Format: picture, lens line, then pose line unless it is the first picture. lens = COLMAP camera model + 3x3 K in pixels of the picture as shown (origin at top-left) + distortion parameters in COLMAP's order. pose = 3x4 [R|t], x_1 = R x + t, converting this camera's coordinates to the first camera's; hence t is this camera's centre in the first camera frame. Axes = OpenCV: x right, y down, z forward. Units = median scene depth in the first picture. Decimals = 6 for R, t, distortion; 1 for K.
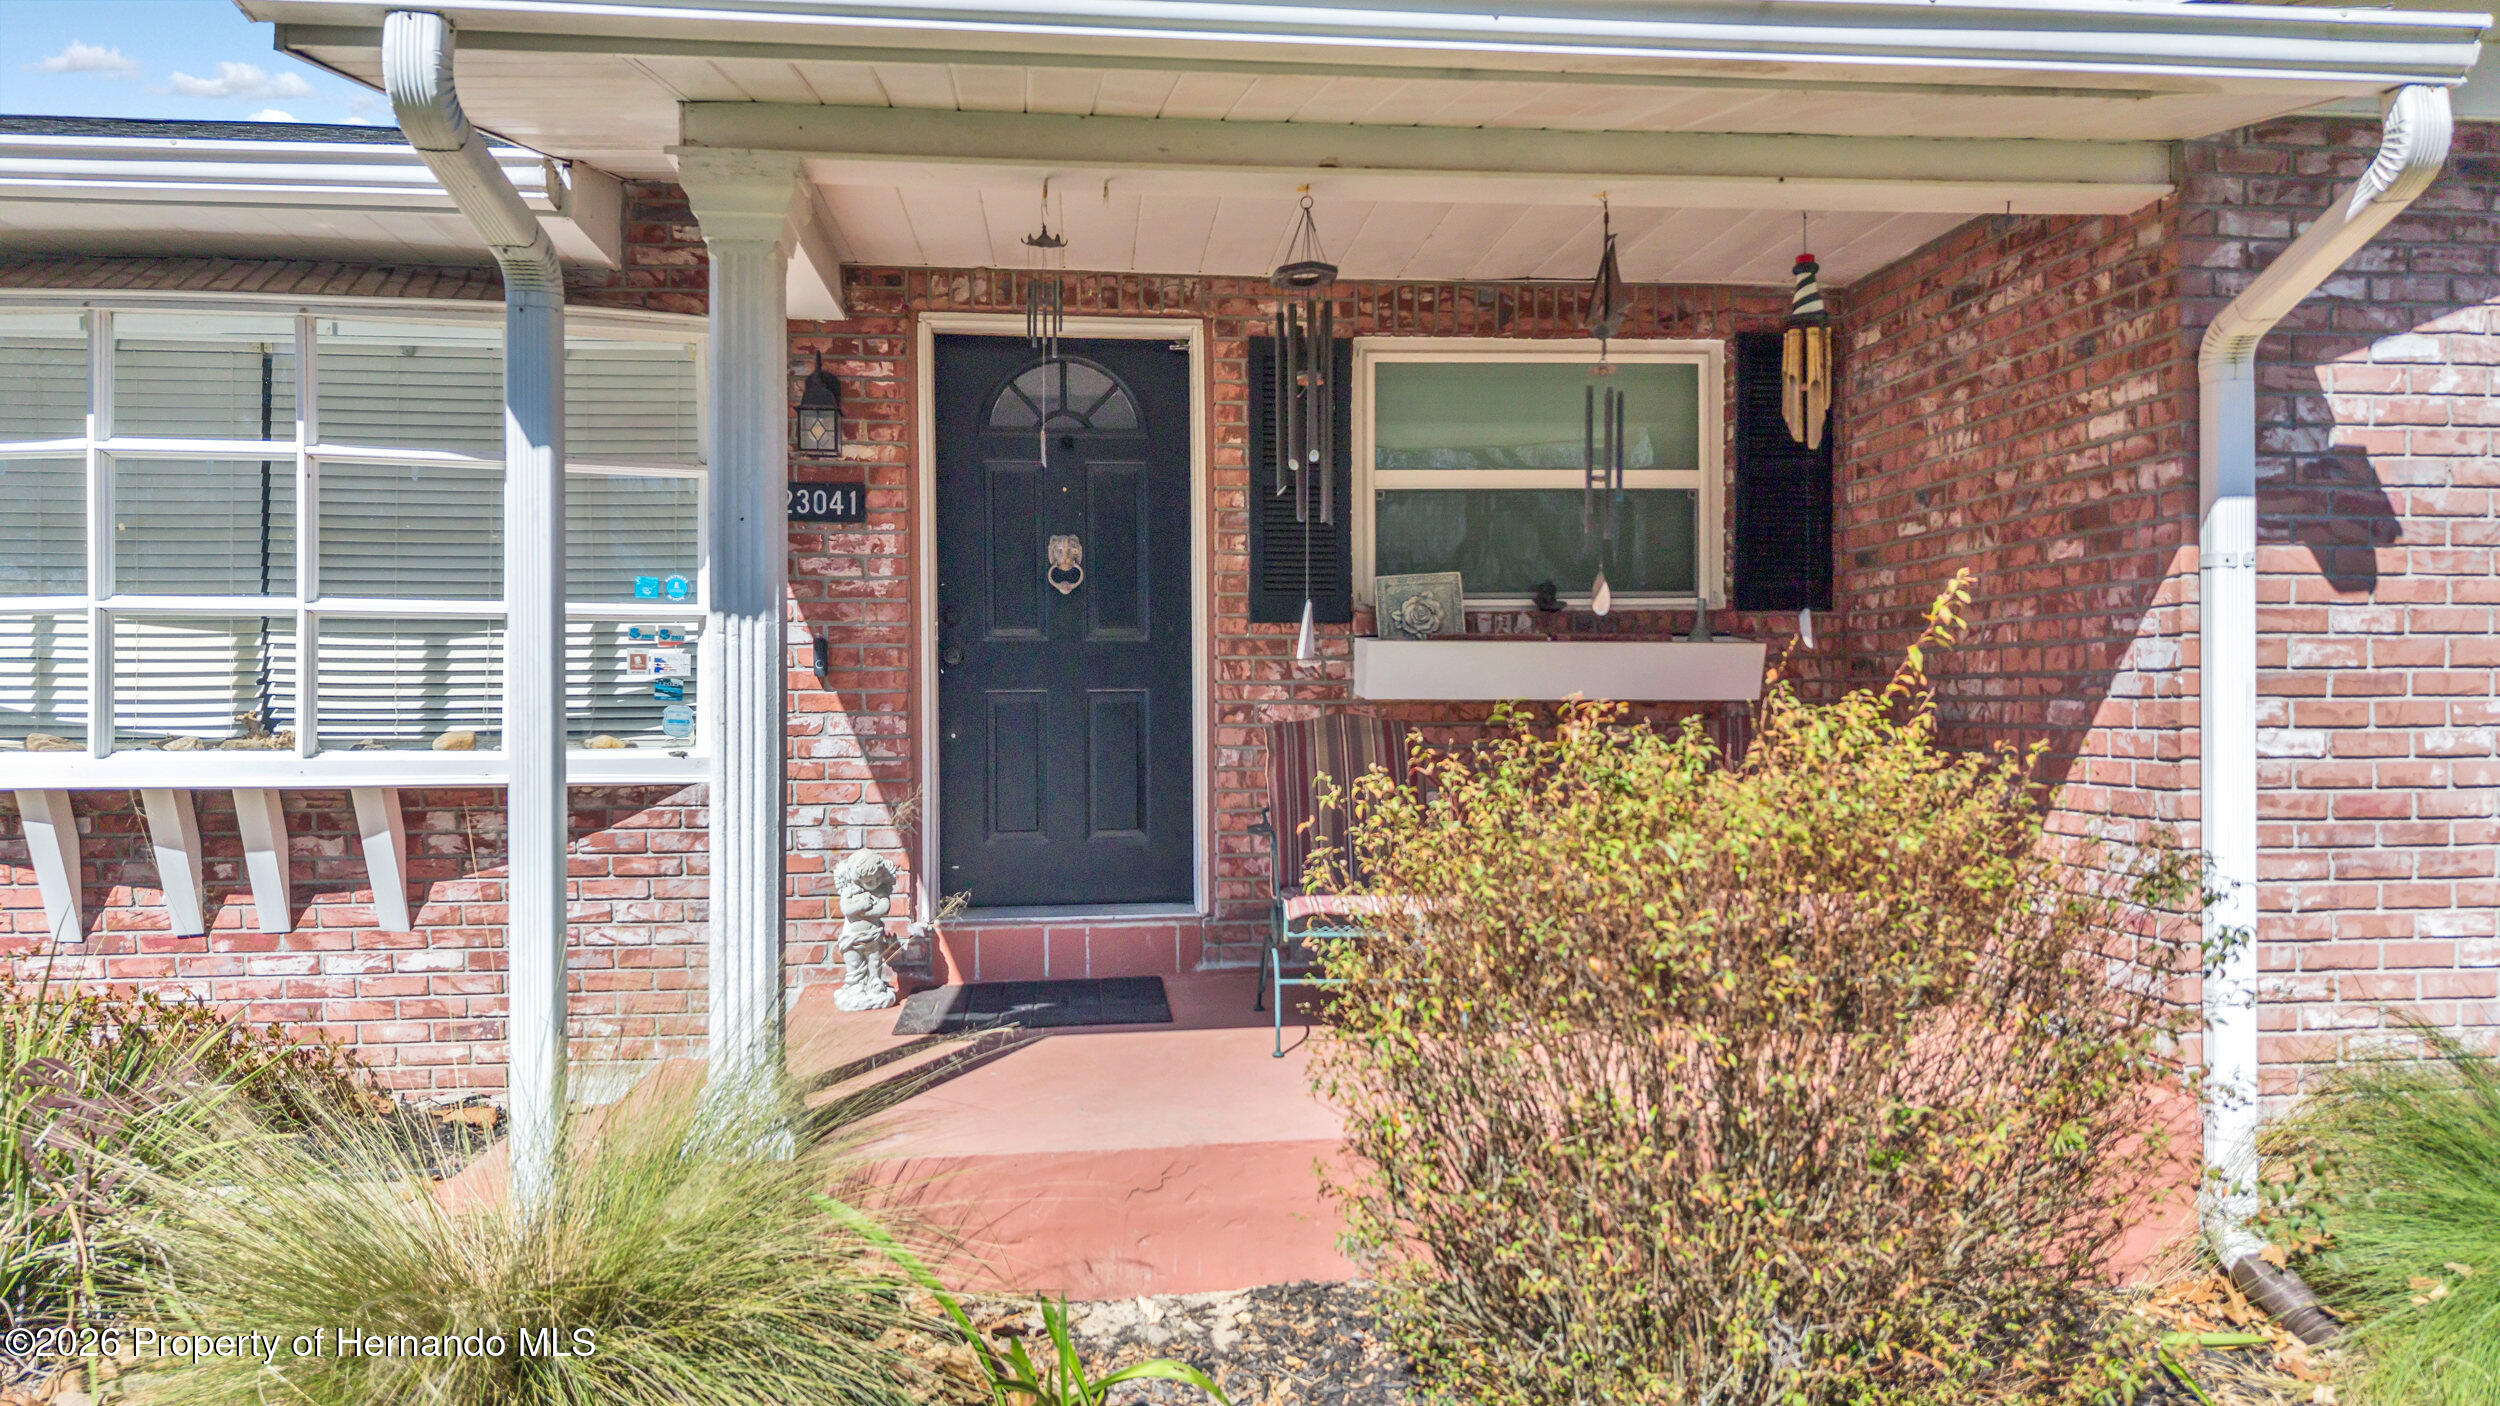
lens RADIAL K [[1710.8, 0, 1271.2], [0, 1710.8, 708.3], [0, 0, 1]] dist [0.059785, -0.062185]
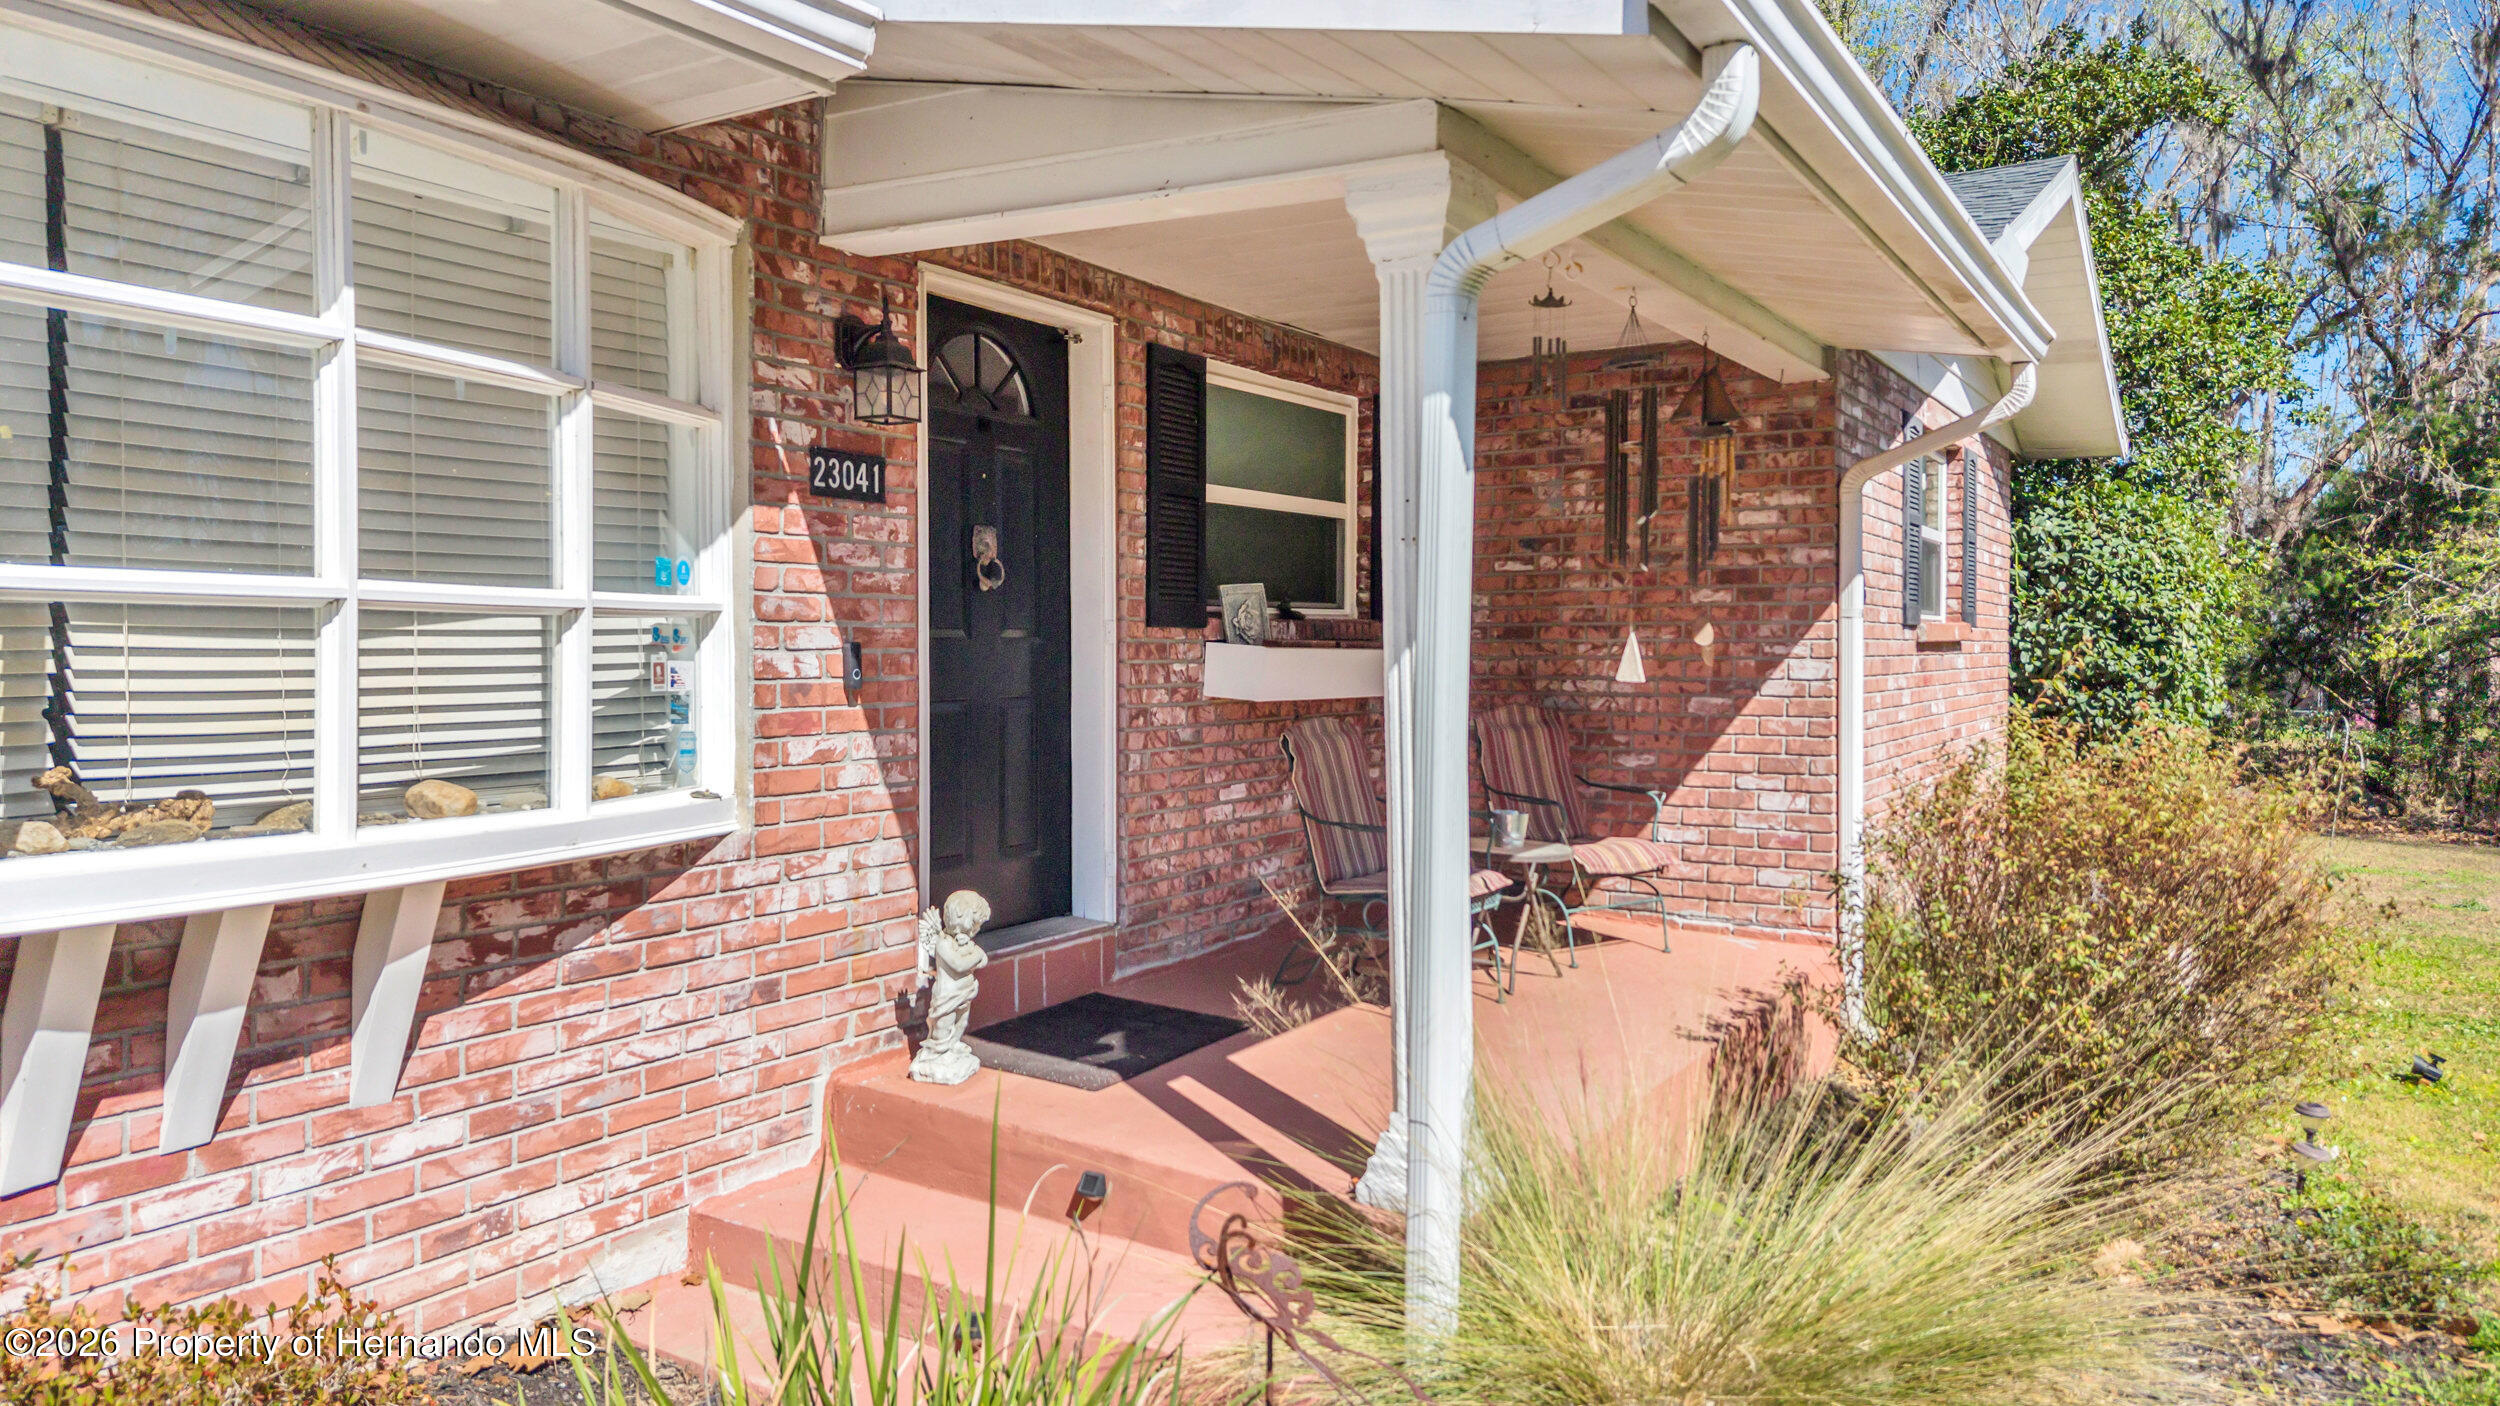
lens RADIAL K [[1712.9, 0, 1237.3], [0, 1712.9, 672.4], [0, 0, 1]] dist [0.077550, -0.074140]
pose [[0.603124, -0.008849, 0.797599, -0.824033], [0.000167, 0.999940, 0.010967, -0.036150], [-0.797648, -0.006482, 0.603089, 0.367672]]
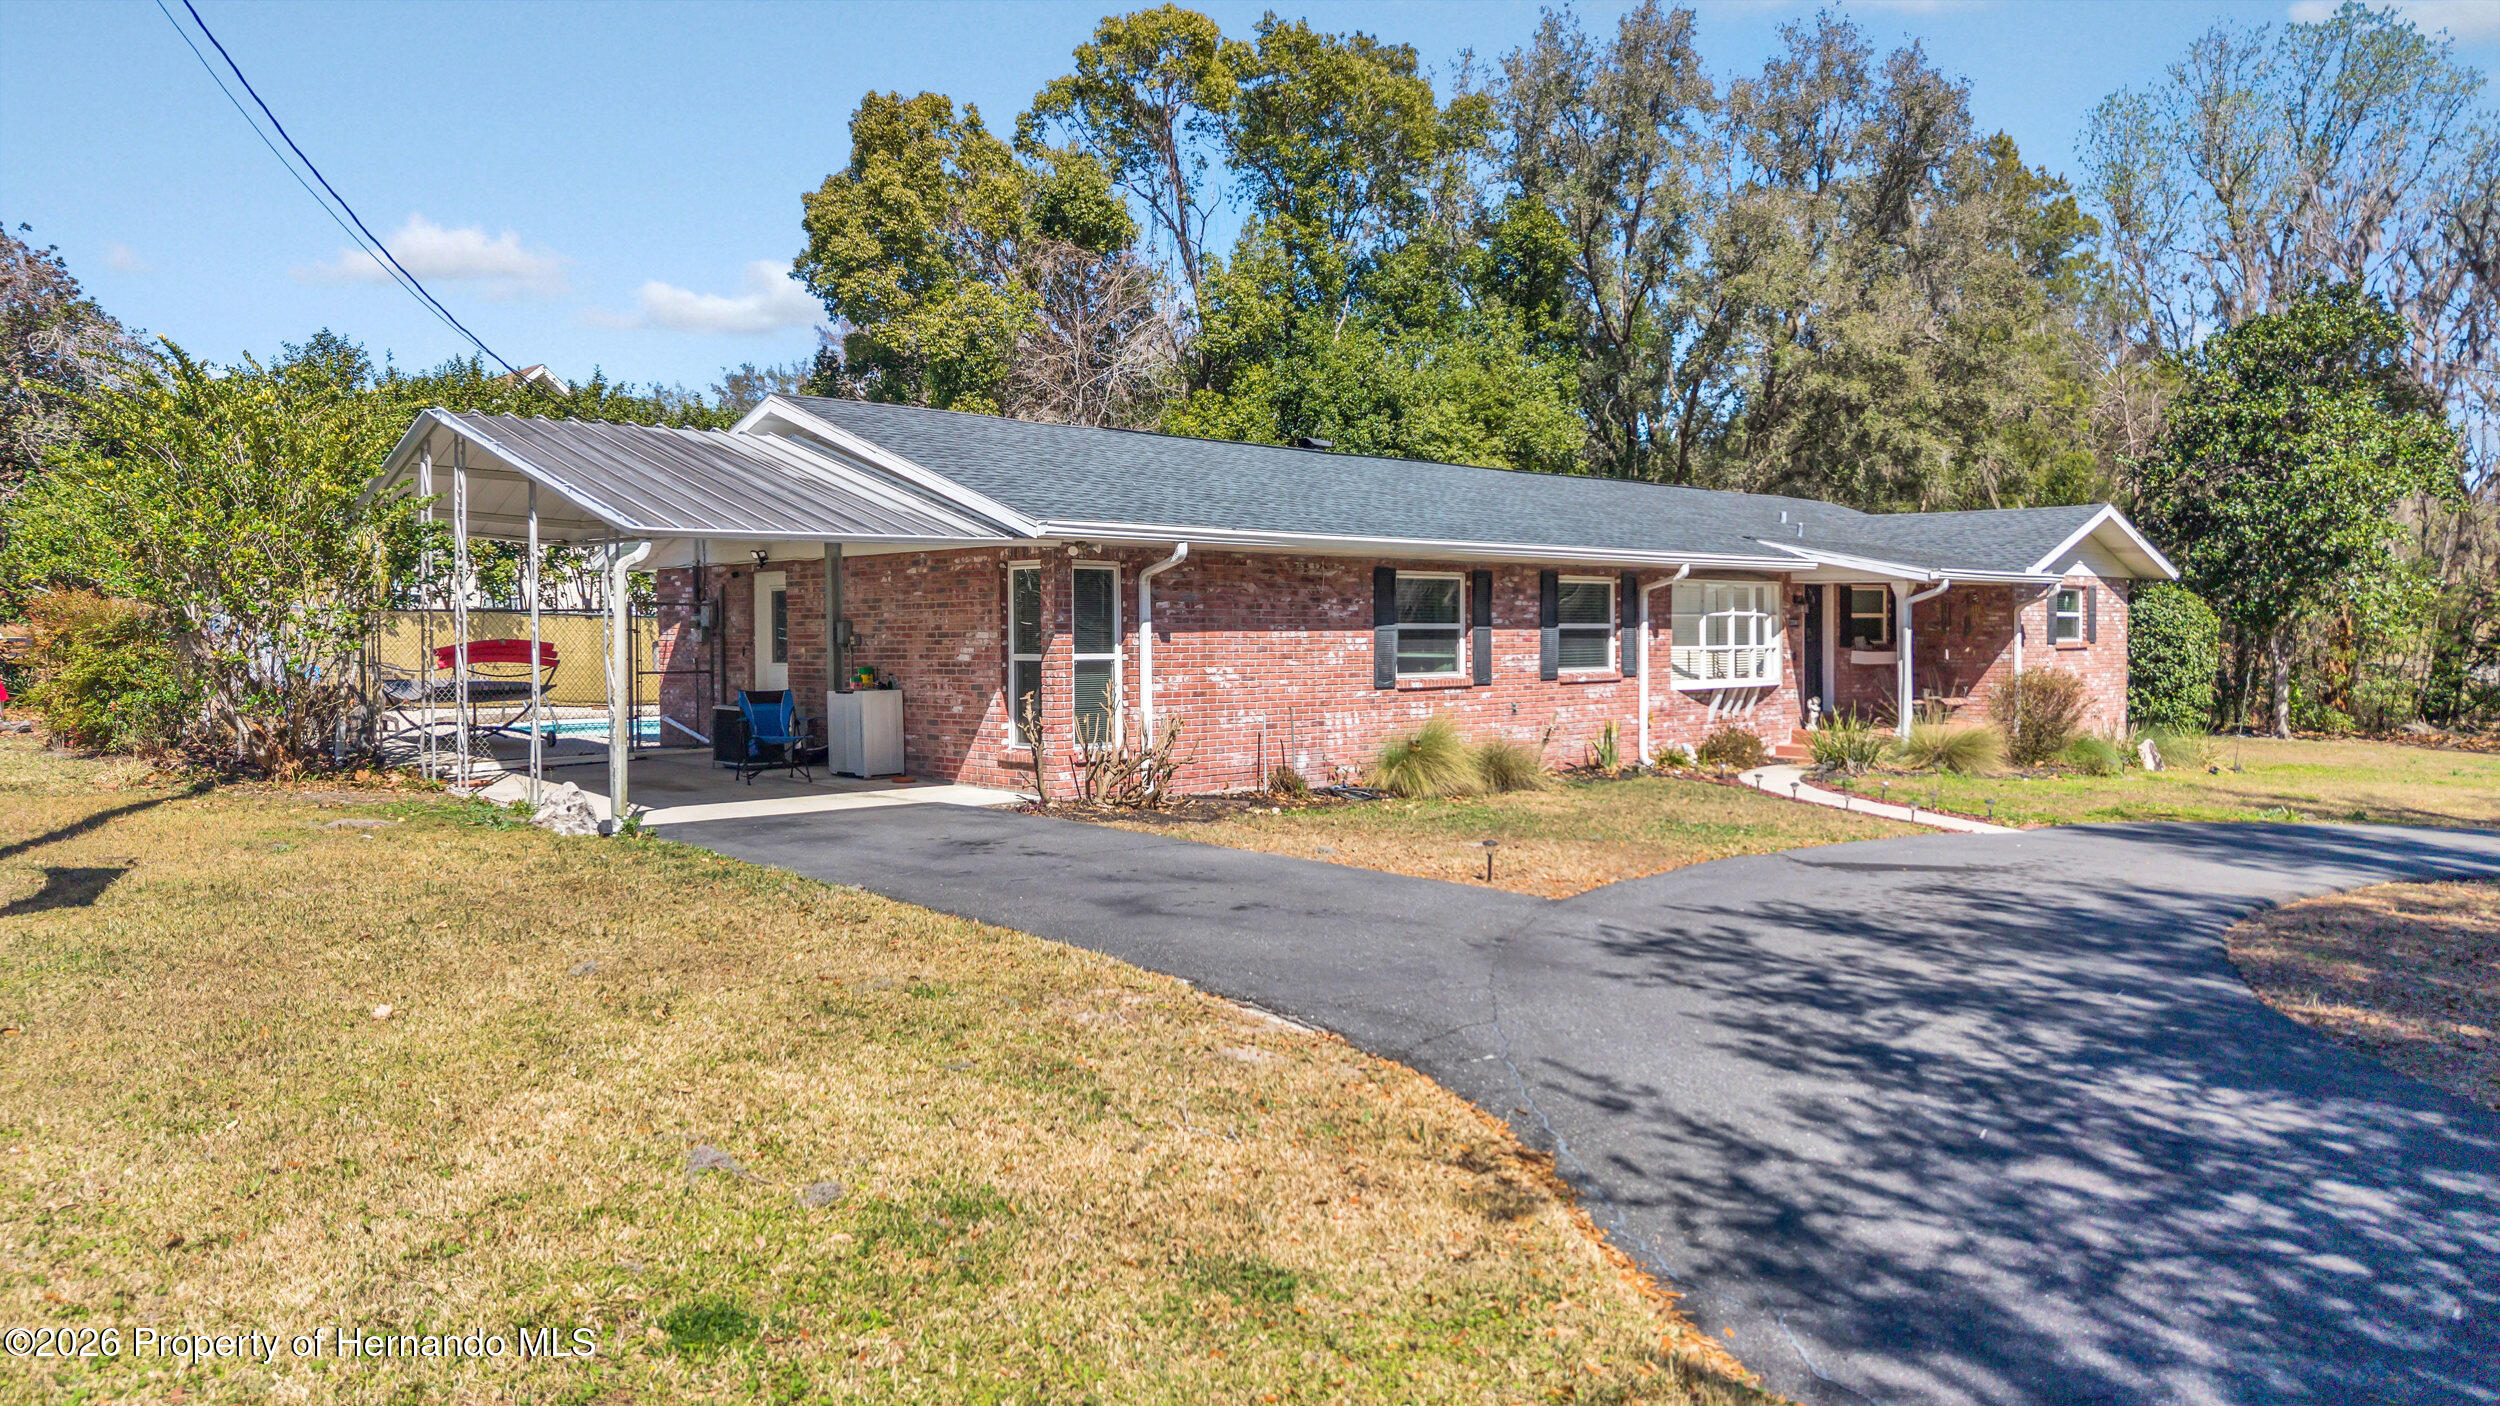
lens RADIAL K [[1709.3, 0, 1259.5], [0, 1709.3, 721.8], [0, 0, 1]] dist [0.071214, -0.077717]
pose [[0.780241, -0.033047, 0.624606, -4.358294], [0.005626, 0.998934, 0.045825, -0.076428], [-0.625454, -0.032241, 0.779595, -1.735445]]
